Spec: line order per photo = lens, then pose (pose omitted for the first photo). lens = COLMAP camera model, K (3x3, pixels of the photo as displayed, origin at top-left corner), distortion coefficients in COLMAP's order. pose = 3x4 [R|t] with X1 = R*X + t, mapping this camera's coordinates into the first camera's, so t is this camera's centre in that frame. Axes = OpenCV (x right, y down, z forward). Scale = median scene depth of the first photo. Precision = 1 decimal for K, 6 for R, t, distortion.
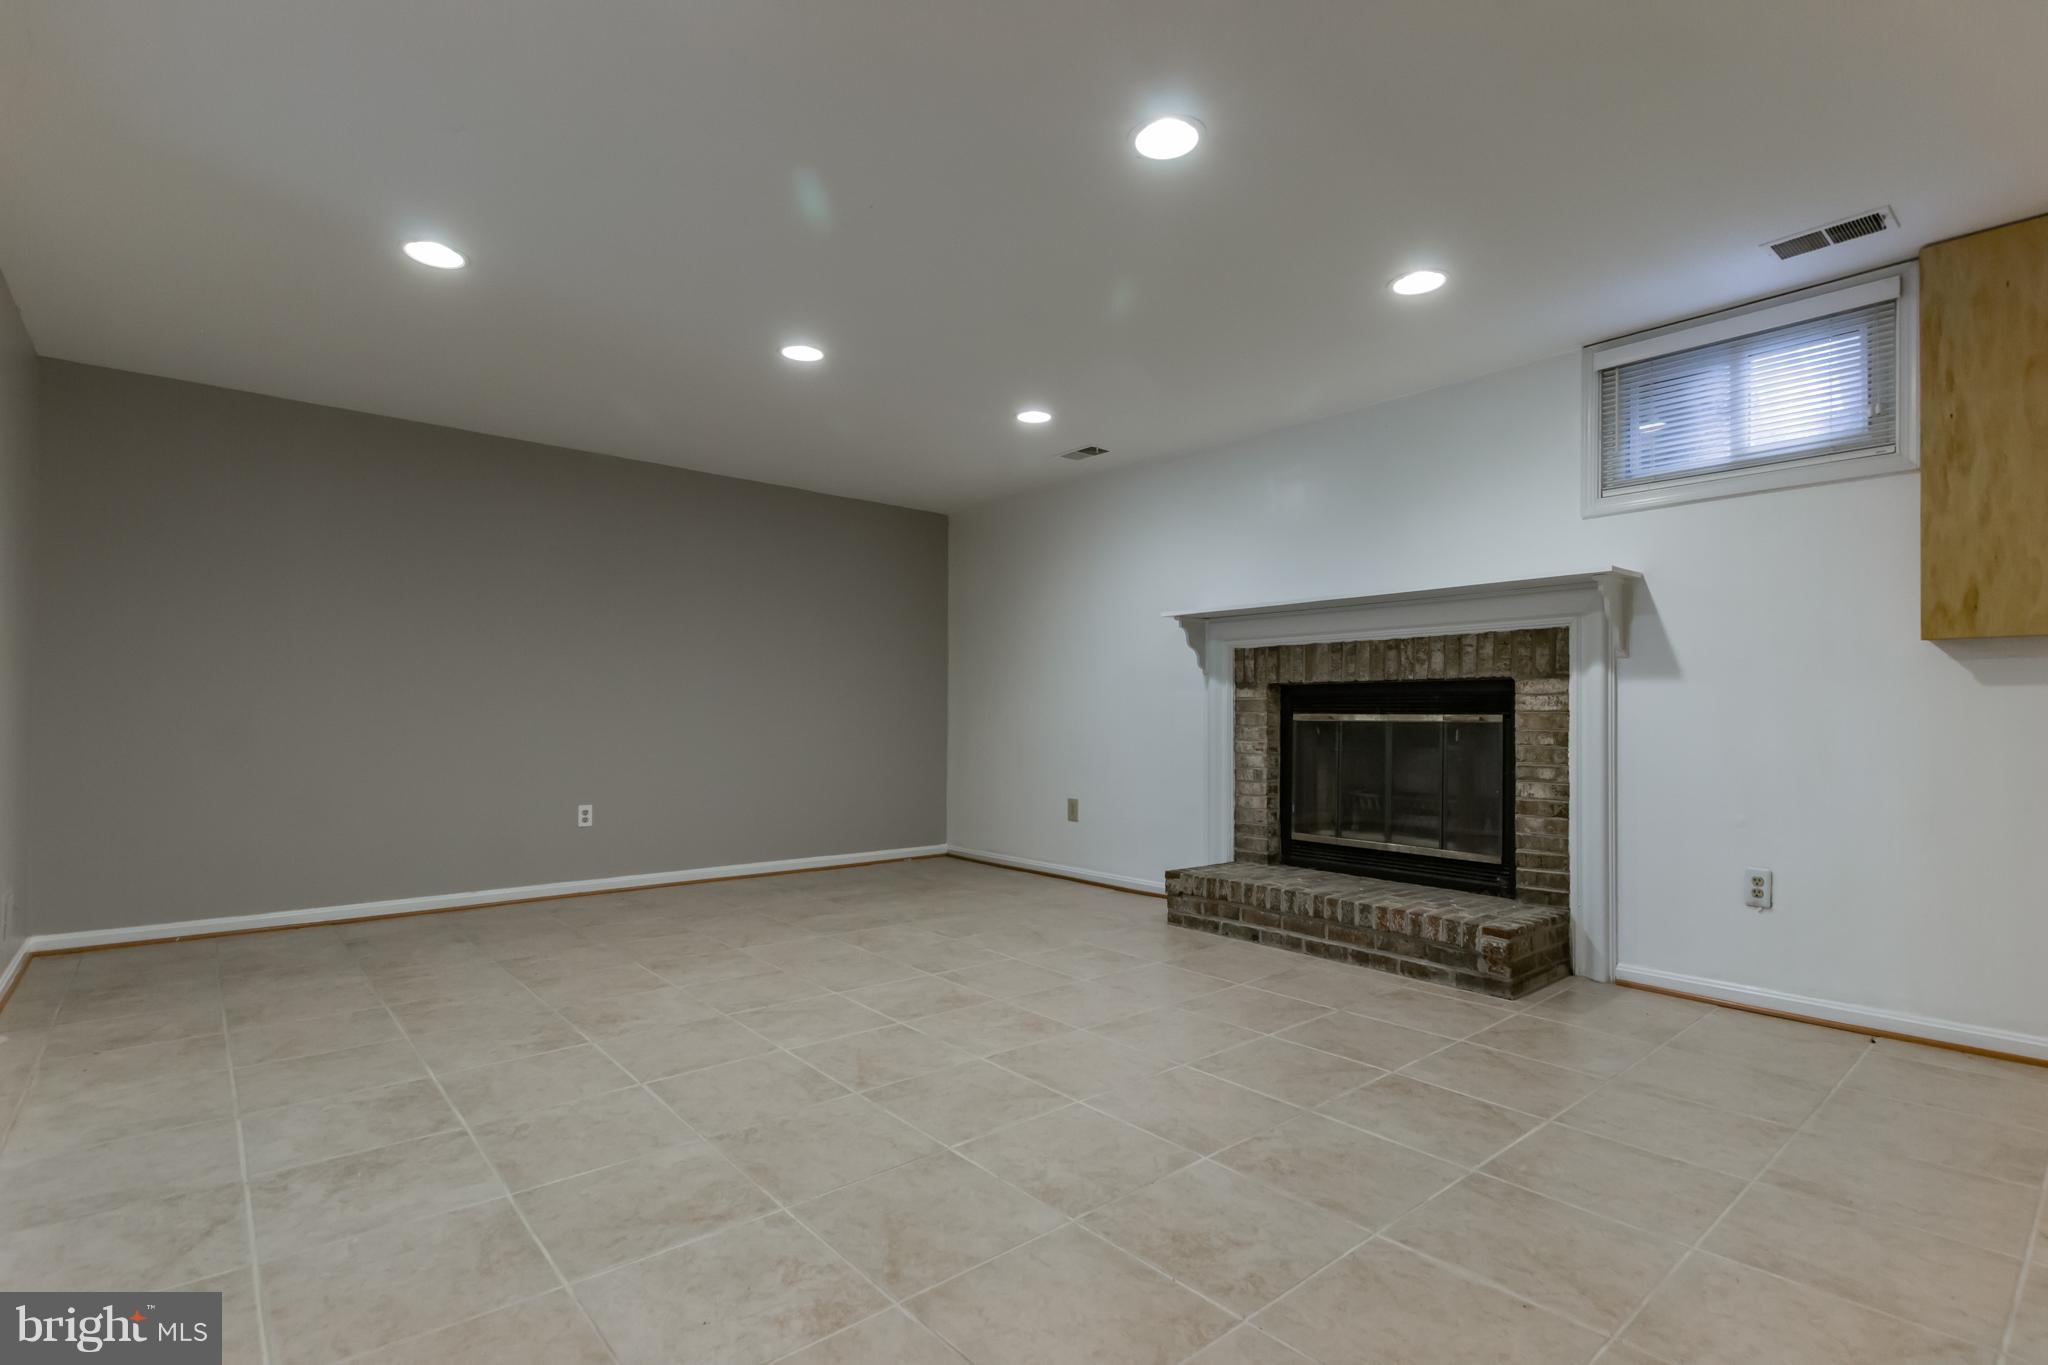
lens RADIAL K [[976.3, 0, 1040.6], [0, 976.3, 701.1], [0, 0, 1]] dist [0.004347, 0.002215]
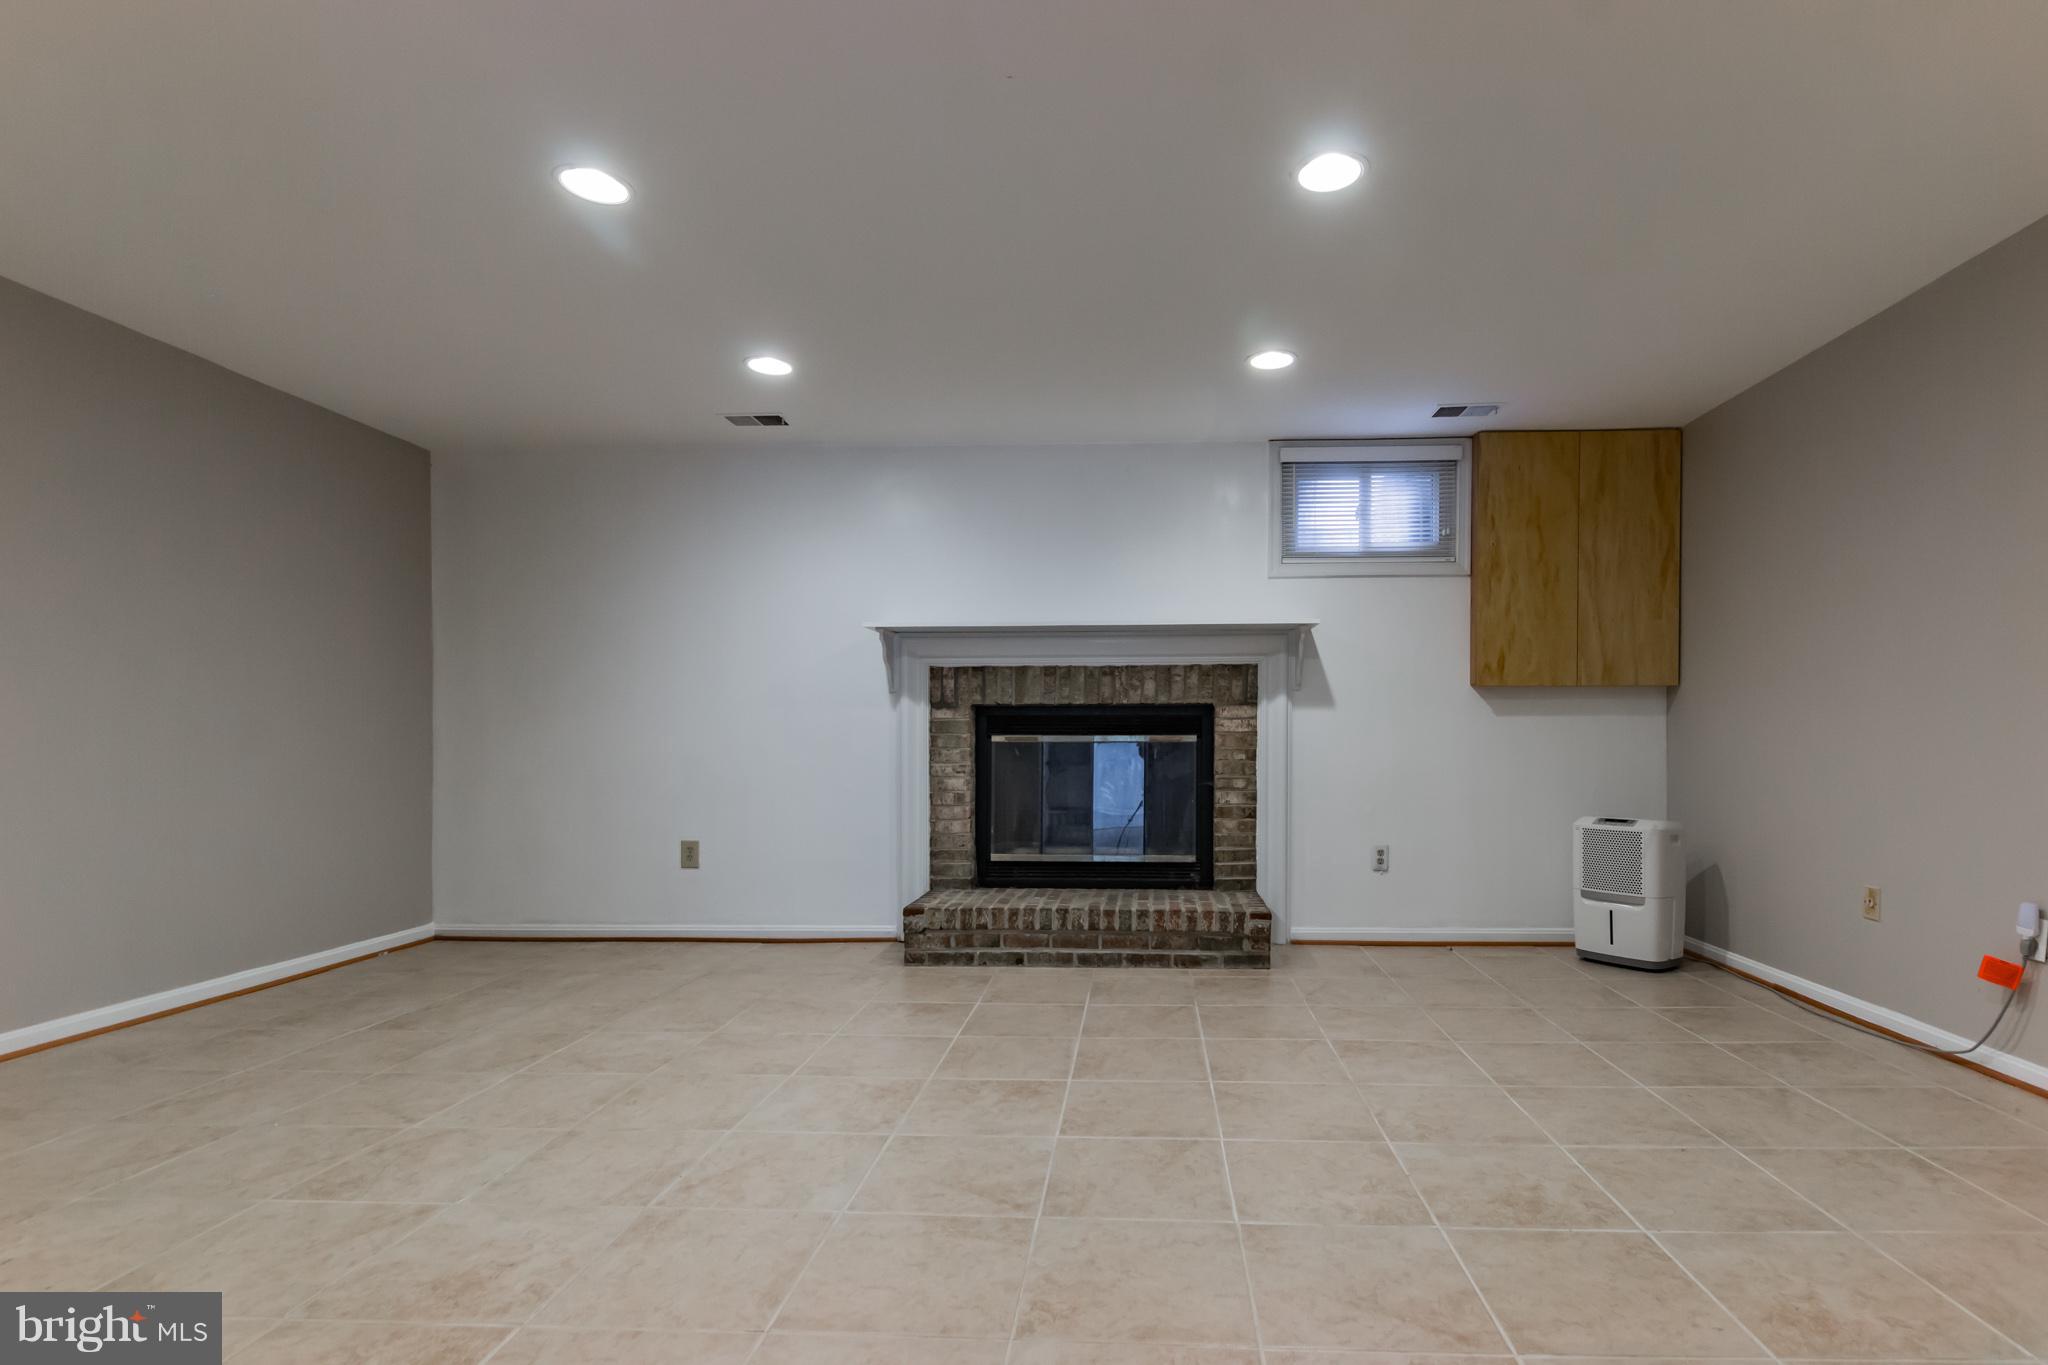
lens RADIAL K [[976.3, 0, 1122.7], [0, 976.3, 742.6], [0, 0, 1]] dist [0.004347, 0.002215]
pose [[0.677206, -0.008108, 0.735749, -0.479125], [-0.006700, 0.999830, 0.017185, 0.003216], [-0.735763, -0.016567, 0.677036, 0.282350]]
